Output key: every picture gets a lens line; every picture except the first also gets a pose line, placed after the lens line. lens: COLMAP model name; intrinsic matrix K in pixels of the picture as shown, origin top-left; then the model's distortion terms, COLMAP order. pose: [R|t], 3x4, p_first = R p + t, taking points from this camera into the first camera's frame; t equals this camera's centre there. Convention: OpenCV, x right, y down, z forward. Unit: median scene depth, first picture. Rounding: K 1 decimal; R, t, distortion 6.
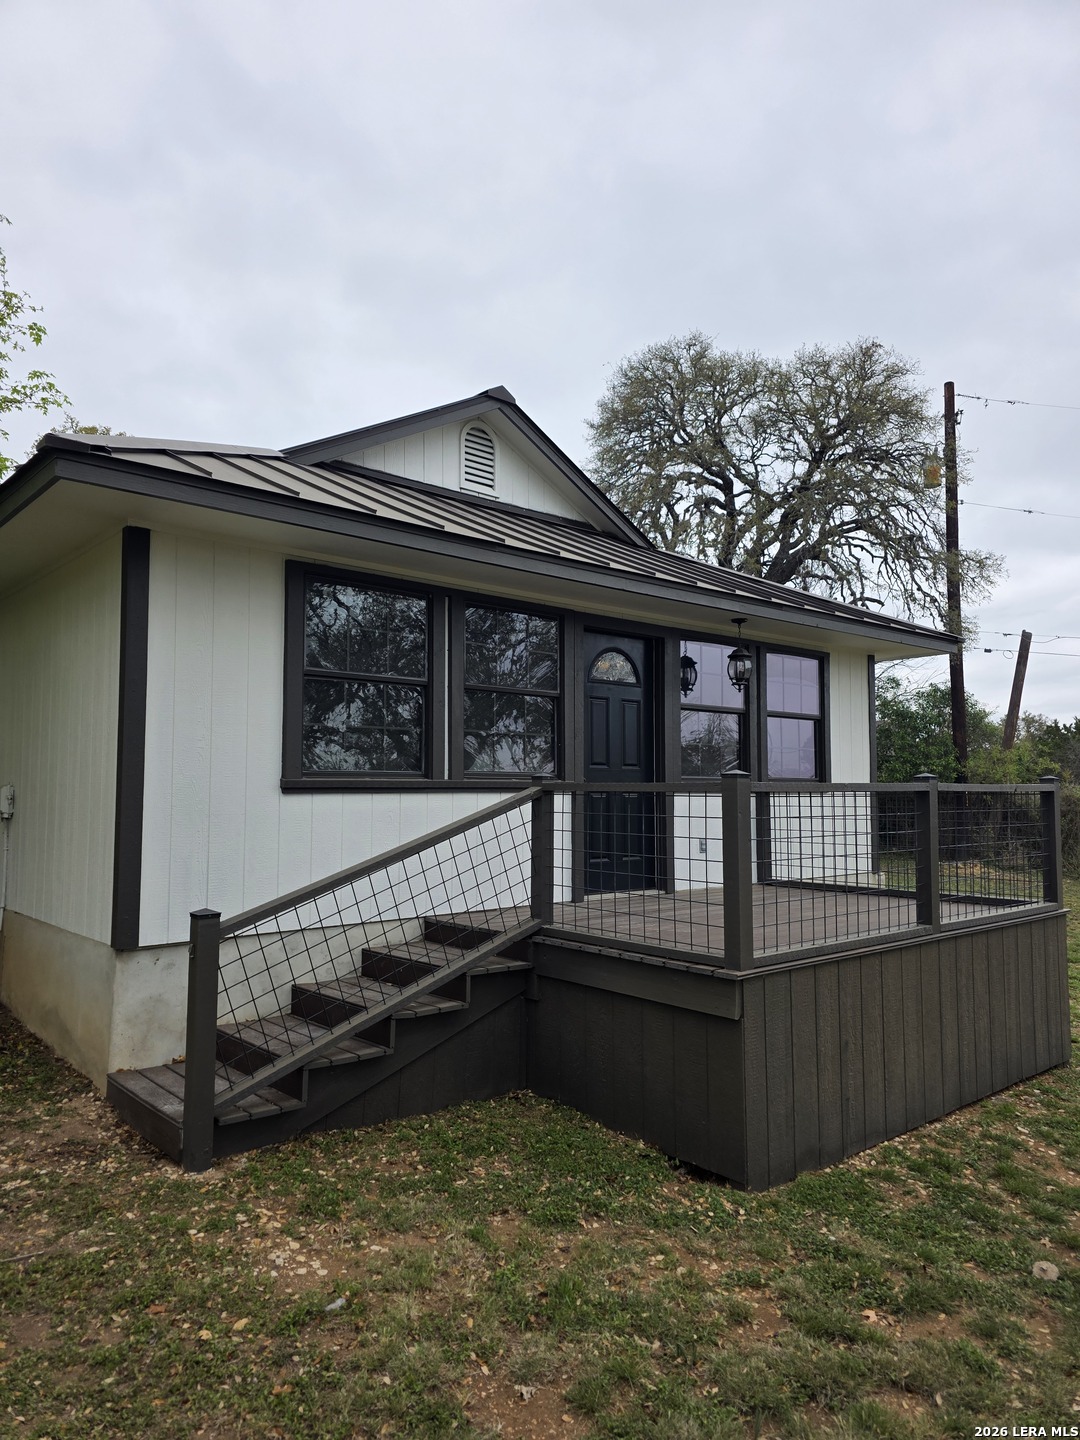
lens RADIAL K [[966.9, 0, 539.2], [0, 966.9, 746.3], [0, 0, 1]] dist [0.044119, -0.002620]
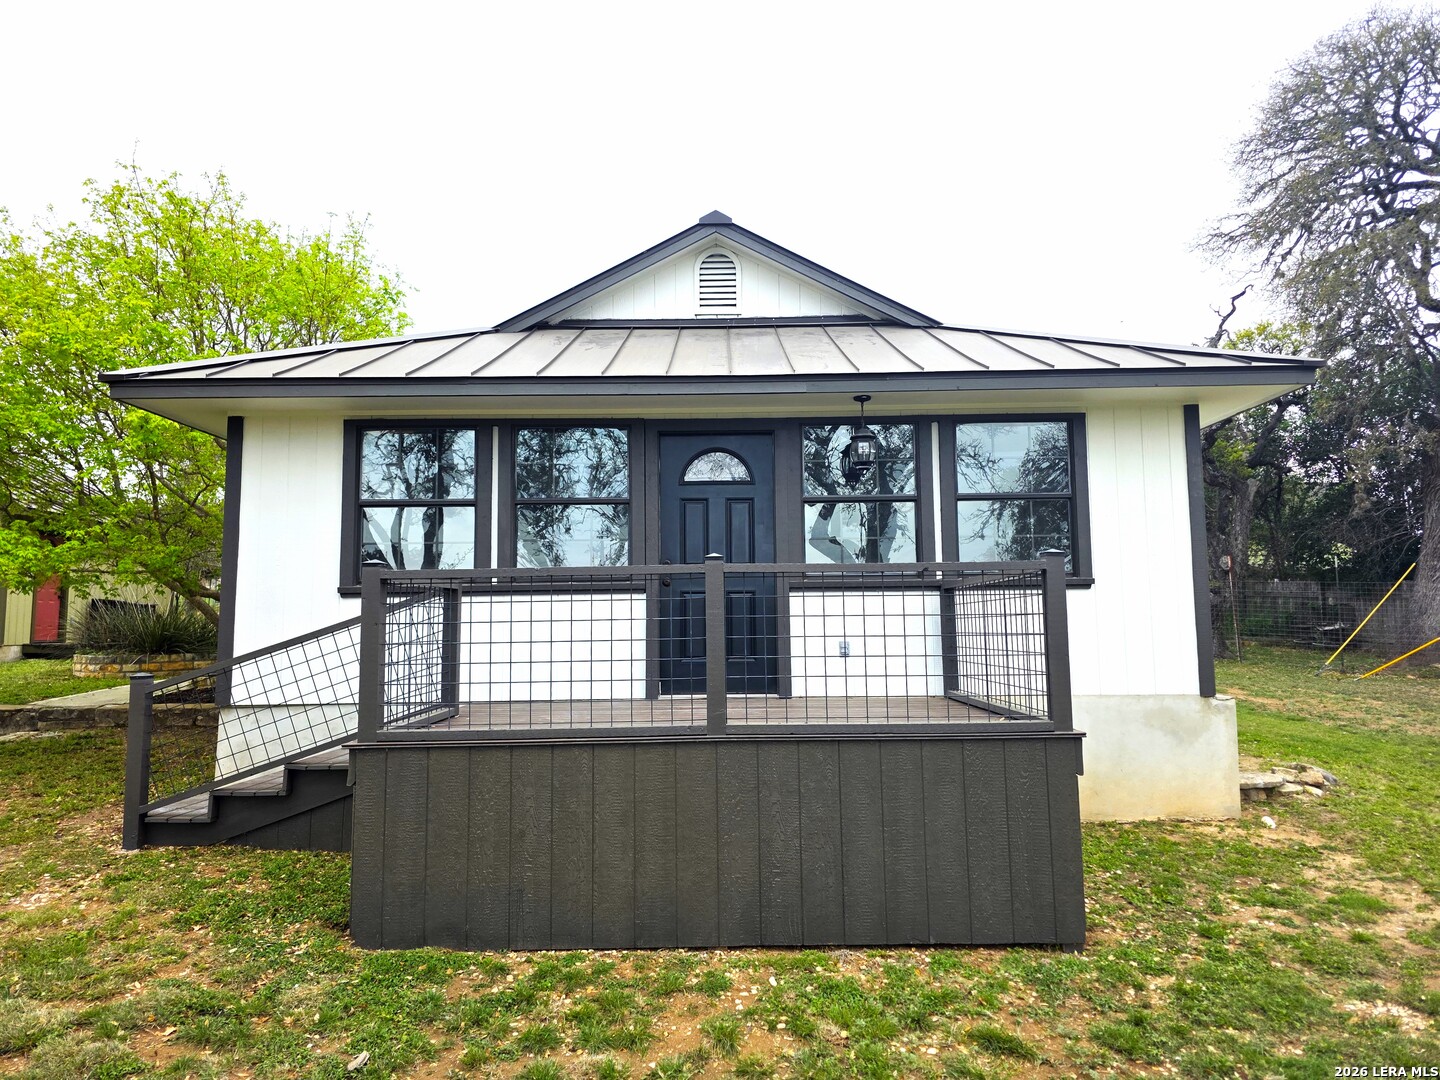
lens RADIAL K [[966.9, 0, 720.0], [0, 966.9, 540.0], [0, 0, 1]] dist [0.044119, -0.002620]
pose [[0.752302, -0.066708, -0.655432, 0.774198], [0.042208, 0.997697, -0.053096, 0.049093], [0.657465, 0.012279, 0.753385, 0.270044]]
